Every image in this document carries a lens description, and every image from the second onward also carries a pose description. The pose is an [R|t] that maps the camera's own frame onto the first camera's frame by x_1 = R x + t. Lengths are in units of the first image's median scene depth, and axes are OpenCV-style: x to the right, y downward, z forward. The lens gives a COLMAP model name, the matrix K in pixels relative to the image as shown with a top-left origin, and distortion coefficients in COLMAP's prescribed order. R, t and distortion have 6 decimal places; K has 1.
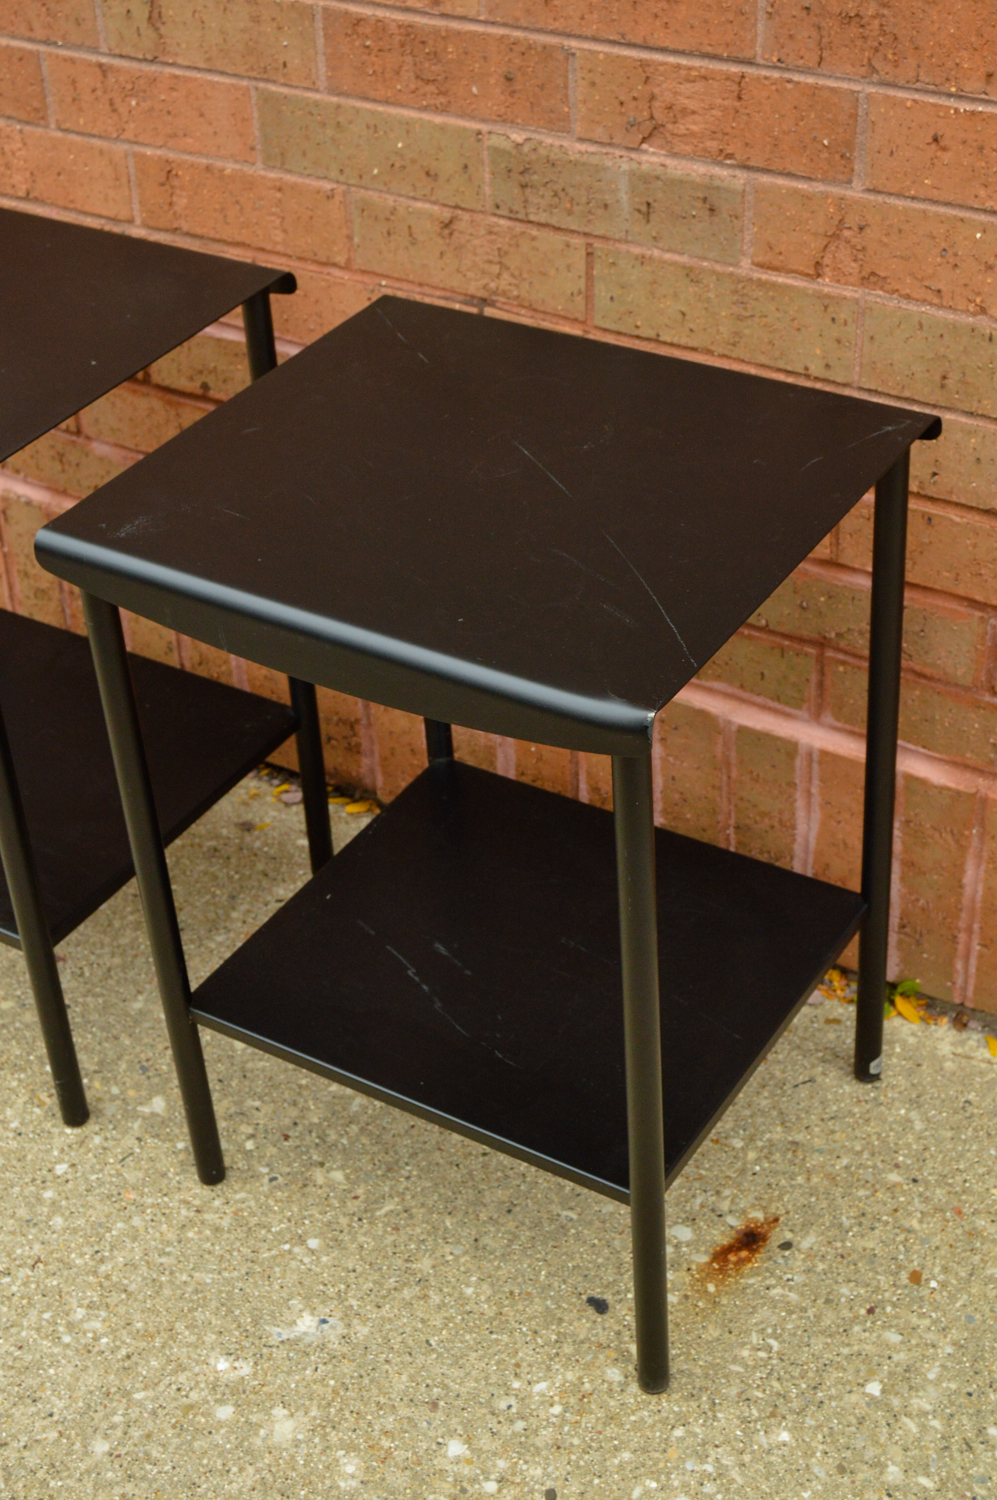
lens RADIAL K [[2044.0, 0, 616.4], [0, 2044.0, 790.7], [0, 0, 1]] dist [-0.025967, 0.000000]
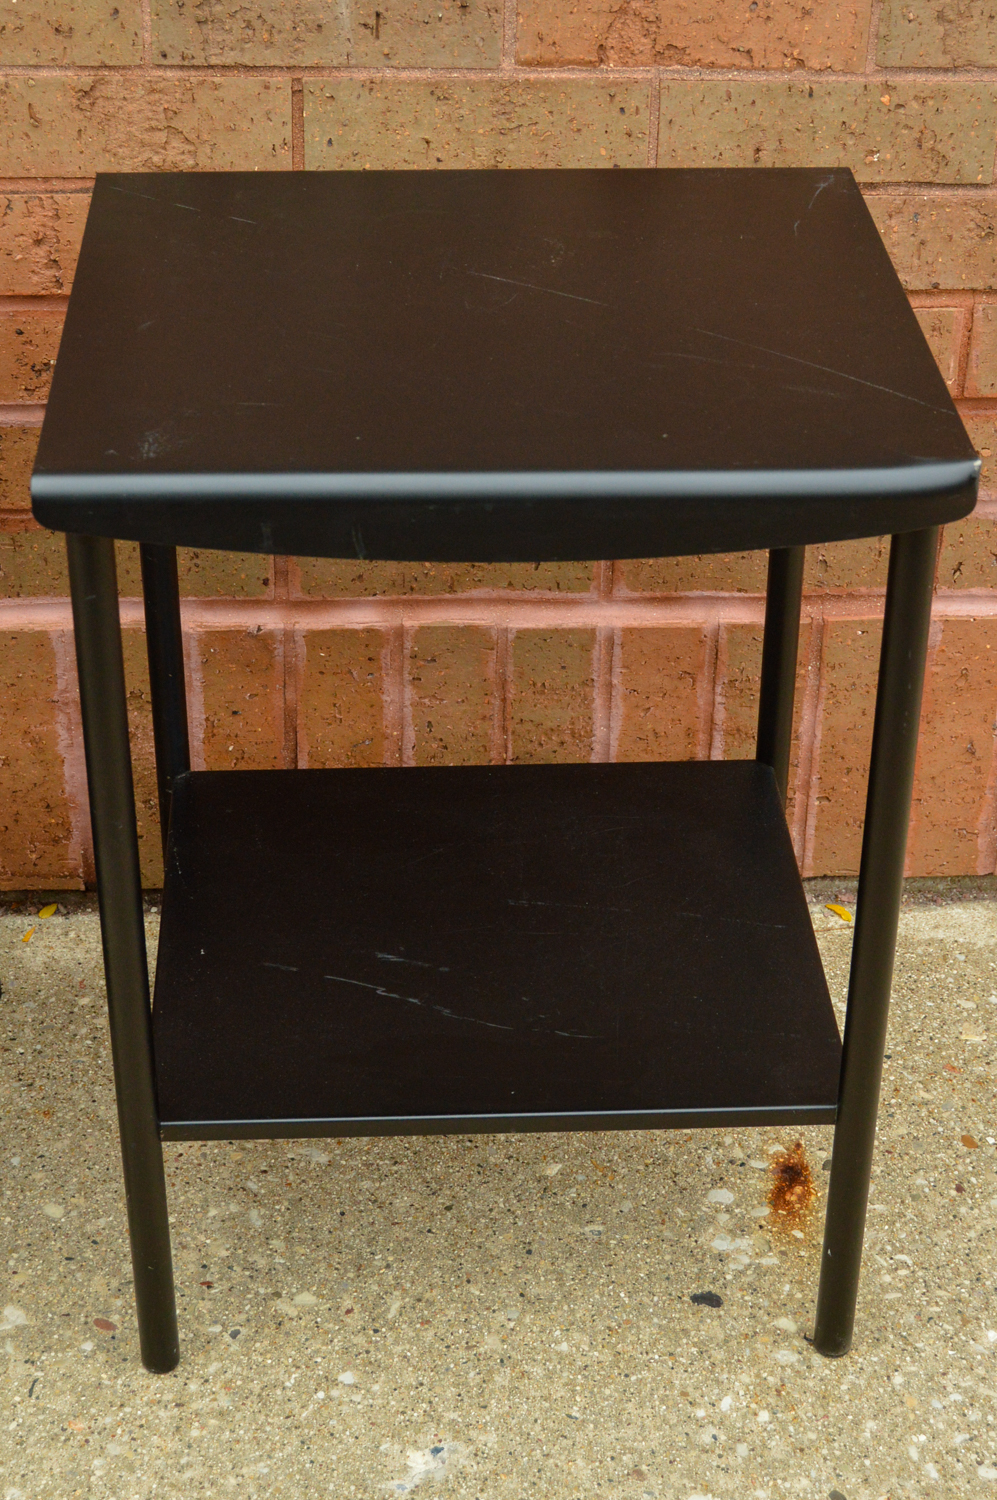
lens RADIAL K [[2399.5, 0, 482.7], [0, 2399.5, 782.3], [0, 0, 1]] dist [-0.029508, 0.000000]
pose [[0.839229, -0.271780, 0.470989, -0.493162], [0.300546, 0.953653, 0.014770, 0.010000], [-0.453174, 0.129159, 0.882015, 0.158166]]
